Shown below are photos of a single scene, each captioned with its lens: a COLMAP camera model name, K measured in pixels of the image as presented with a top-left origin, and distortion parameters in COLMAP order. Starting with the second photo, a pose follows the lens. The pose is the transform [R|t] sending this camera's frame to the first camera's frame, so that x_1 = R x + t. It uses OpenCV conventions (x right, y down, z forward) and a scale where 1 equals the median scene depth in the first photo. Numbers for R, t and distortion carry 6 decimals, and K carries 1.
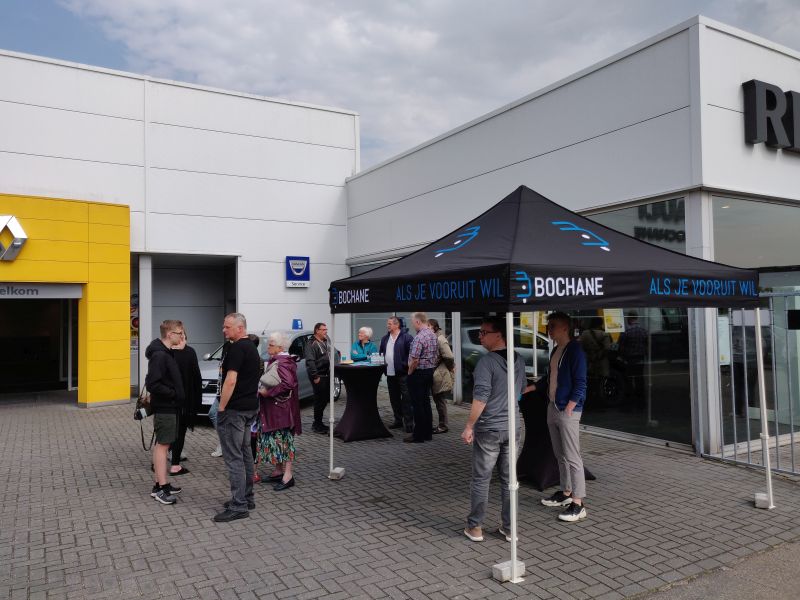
lens RADIAL K [[609.6, 0, 391.9], [0, 609.6, 299.3], [0, 0, 1]] dist [-0.005072, 0.043649]
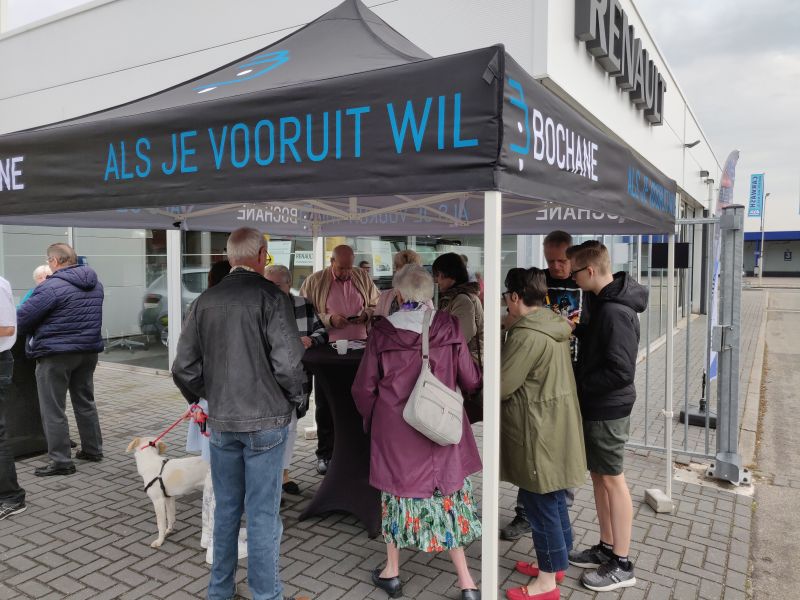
lens RADIAL K [[609.6, 0, 391.9], [0, 609.6, 299.3], [0, 0, 1]] dist [-0.005072, 0.043649]
pose [[0.880940, -0.009889, 0.473124, -0.019531], [-0.030753, 0.996472, 0.078088, 0.045982], [-0.472227, -0.083341, 0.877528, 0.572512]]
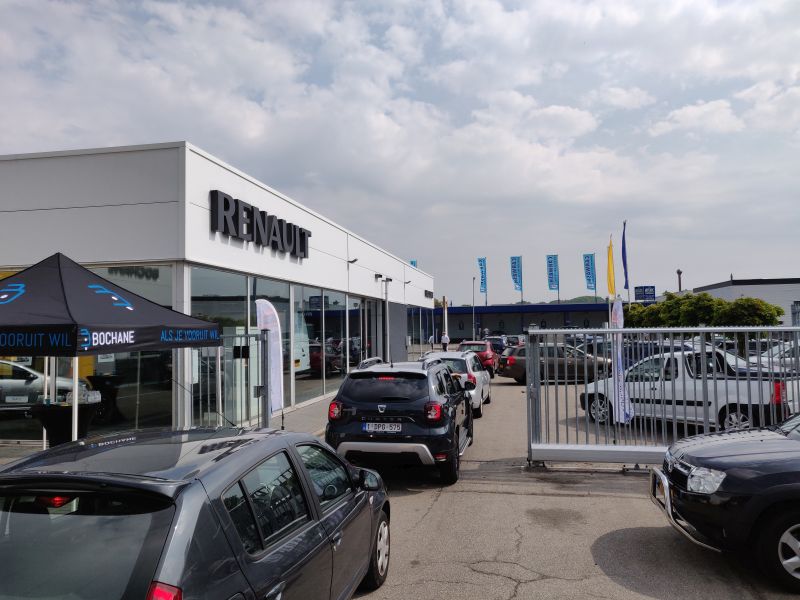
lens RADIAL K [[601.2, 0, 397.8], [0, 601.2, 290.3], [0, 0, 1]] dist [-0.022129, 0.068063]
pose [[0.657566, 0.053782, 0.751475, -0.315466], [-0.015540, 0.998205, -0.057843, -0.053919], [-0.753236, 0.026358, 0.657222, -0.435929]]
